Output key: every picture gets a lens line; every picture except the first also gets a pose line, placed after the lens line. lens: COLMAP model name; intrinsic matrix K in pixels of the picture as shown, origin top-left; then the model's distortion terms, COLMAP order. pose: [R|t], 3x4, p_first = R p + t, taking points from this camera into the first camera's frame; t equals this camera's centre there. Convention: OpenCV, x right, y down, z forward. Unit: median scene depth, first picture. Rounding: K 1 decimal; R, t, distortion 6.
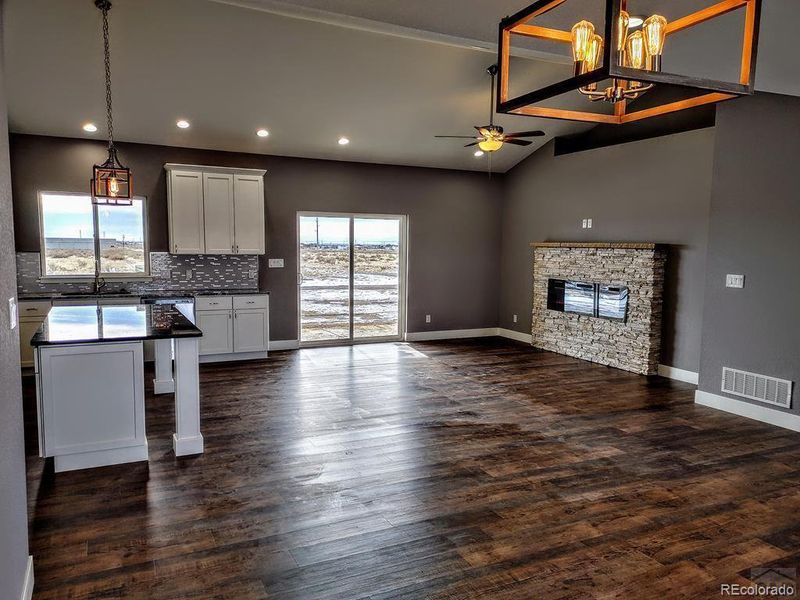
lens RADIAL K [[605.0, 0, 404.2], [0, 605.0, 304.9], [0, 0, 1]] dist [0.044952, -0.034919]
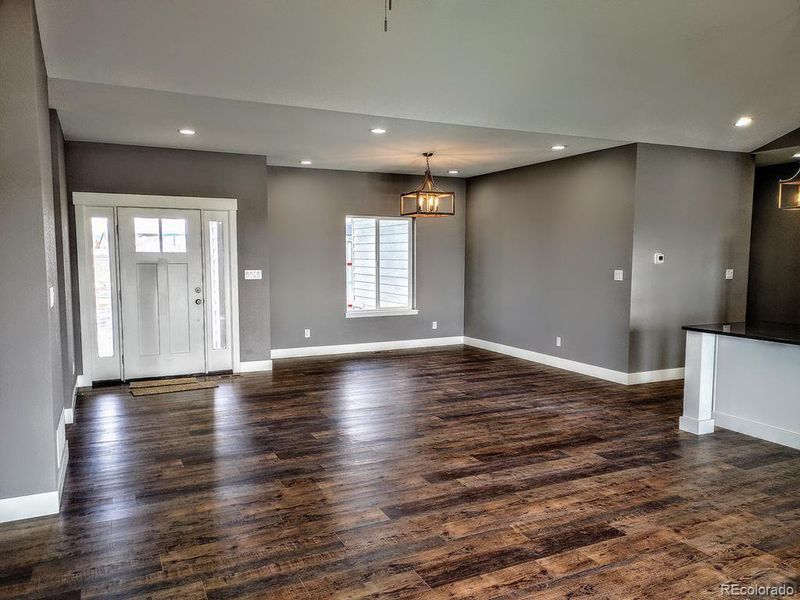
lens RADIAL K [[605.0, 0, 403.2], [0, 605.0, 299.5], [0, 0, 1]] dist [0.044952, -0.034919]
pose [[-0.999920, -0.012204, -0.003423, 0.162615], [-0.012619, 0.983888, 0.178341, -0.159377], [0.001191, 0.178370, -0.983963, 1.652059]]
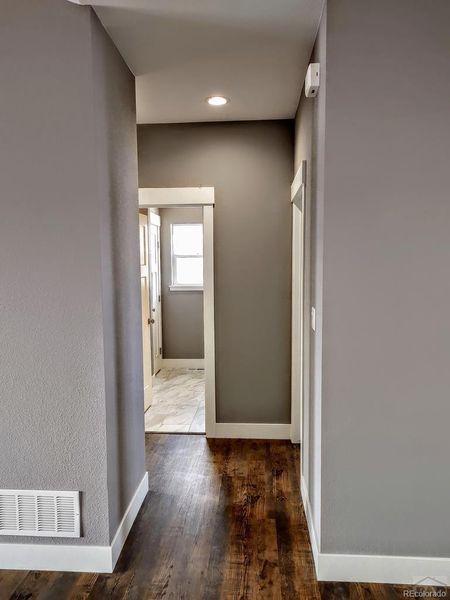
lens RADIAL K [[453.8, 0, 225.0], [0, 453.8, 300.4], [0, 0, 1]] dist [0.044952, -0.034919]
pose [[0.499270, -0.100502, 0.860598, 0.317768], [0.102999, 0.993091, 0.056221, -0.061237], [-0.860303, 0.060571, 0.506172, 0.596910]]
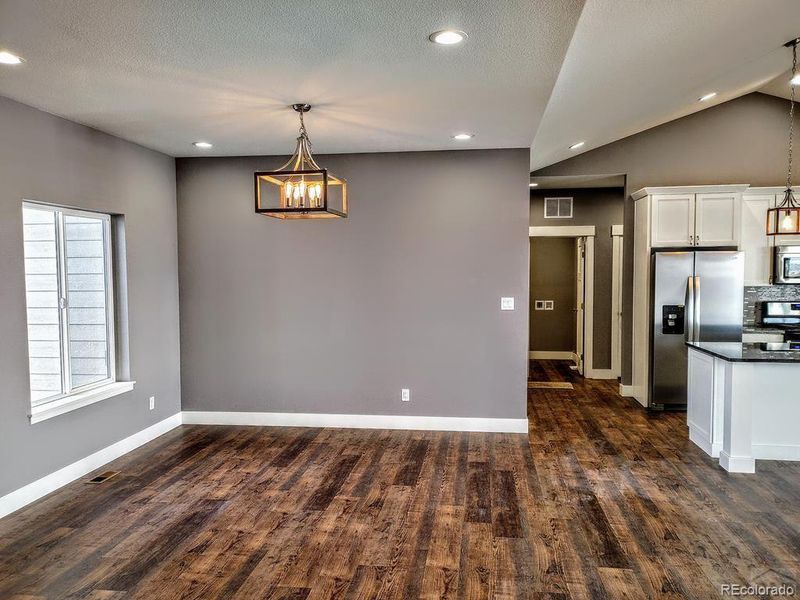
lens RADIAL K [[605.0, 0, 402.1], [0, 605.0, 306.0], [0, 0, 1]] dist [0.044952, -0.034919]
pose [[-0.553560, 0.041877, -0.831756, 0.670781], [-0.086947, 0.990371, 0.107729, -0.084556], [0.828258, 0.131954, -0.544588, 0.841650]]
